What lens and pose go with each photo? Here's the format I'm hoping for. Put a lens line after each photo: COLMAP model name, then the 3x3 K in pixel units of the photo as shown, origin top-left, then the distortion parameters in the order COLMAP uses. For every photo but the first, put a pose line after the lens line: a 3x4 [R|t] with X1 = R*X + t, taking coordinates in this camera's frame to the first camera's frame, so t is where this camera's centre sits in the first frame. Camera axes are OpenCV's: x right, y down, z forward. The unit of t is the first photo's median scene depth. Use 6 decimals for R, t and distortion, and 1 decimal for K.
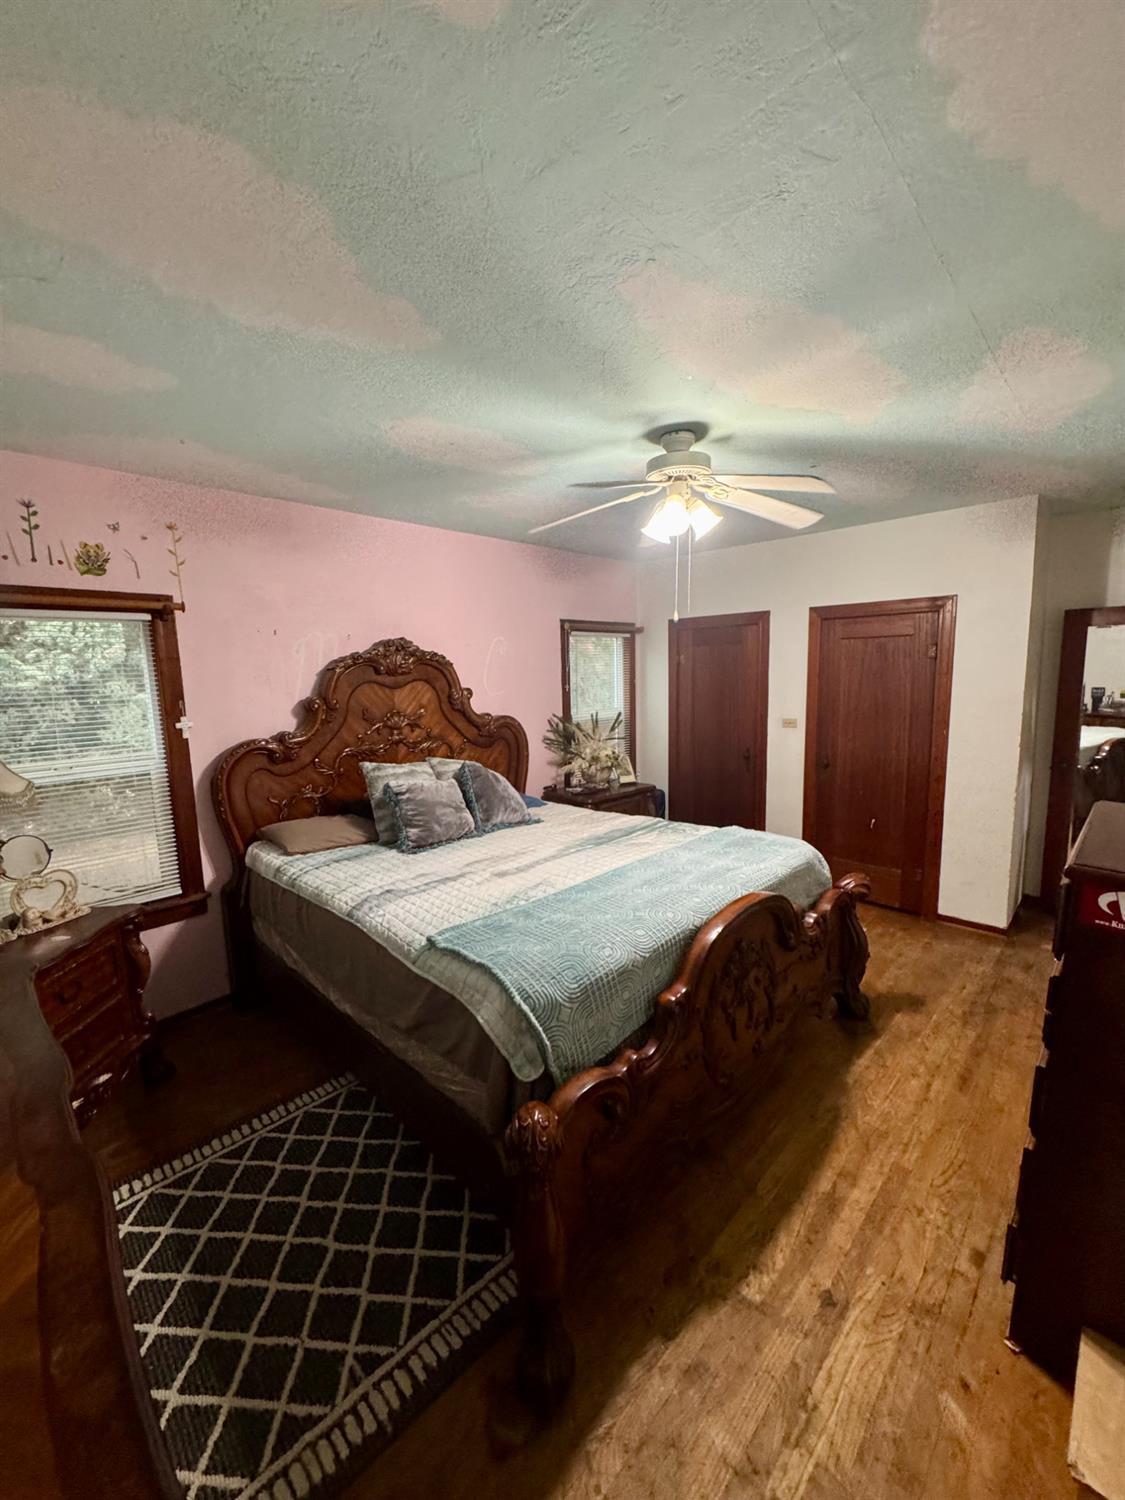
lens RADIAL K [[602.0, 0, 565.0], [0, 602.0, 760.8], [0, 0, 1]] dist [-0.009186, 0.000349]
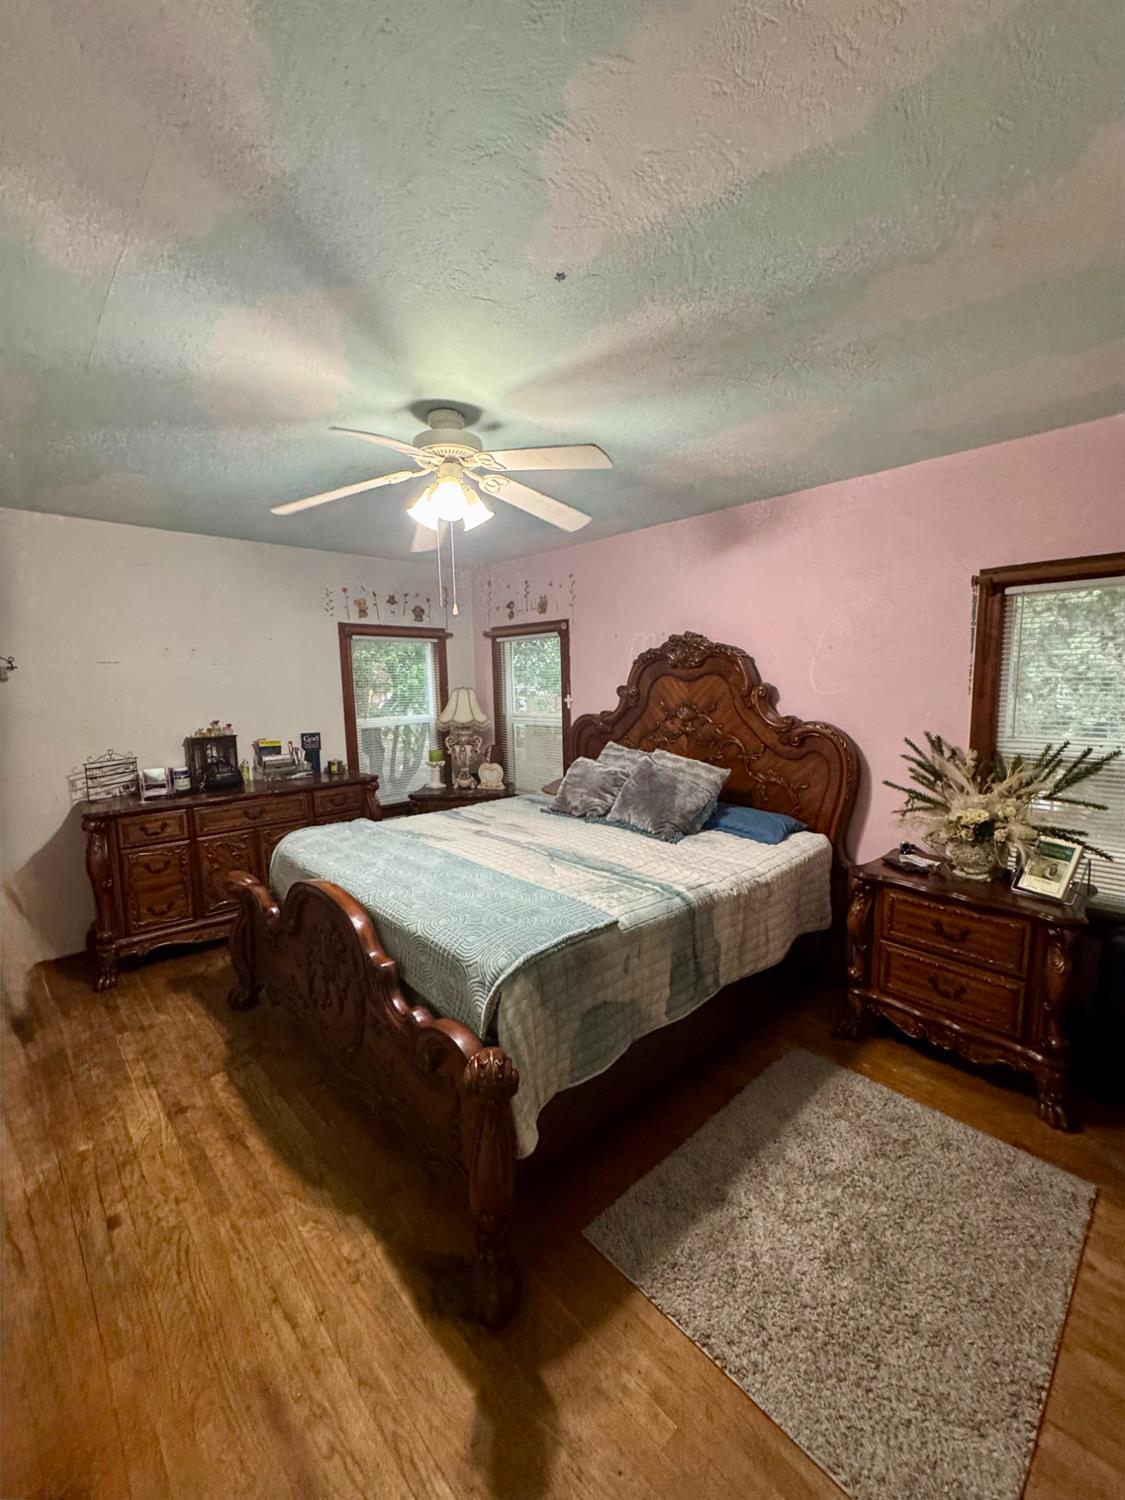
lens RADIAL K [[602.0, 0, 565.0], [0, 602.0, 744.2], [0, 0, 1]] dist [-0.009186, 0.000349]
pose [[-0.038562, 0.137398, -0.989765, 1.021295], [-0.126226, 0.981898, 0.141224, -0.176400], [0.991252, 0.130380, -0.020521, 1.089328]]
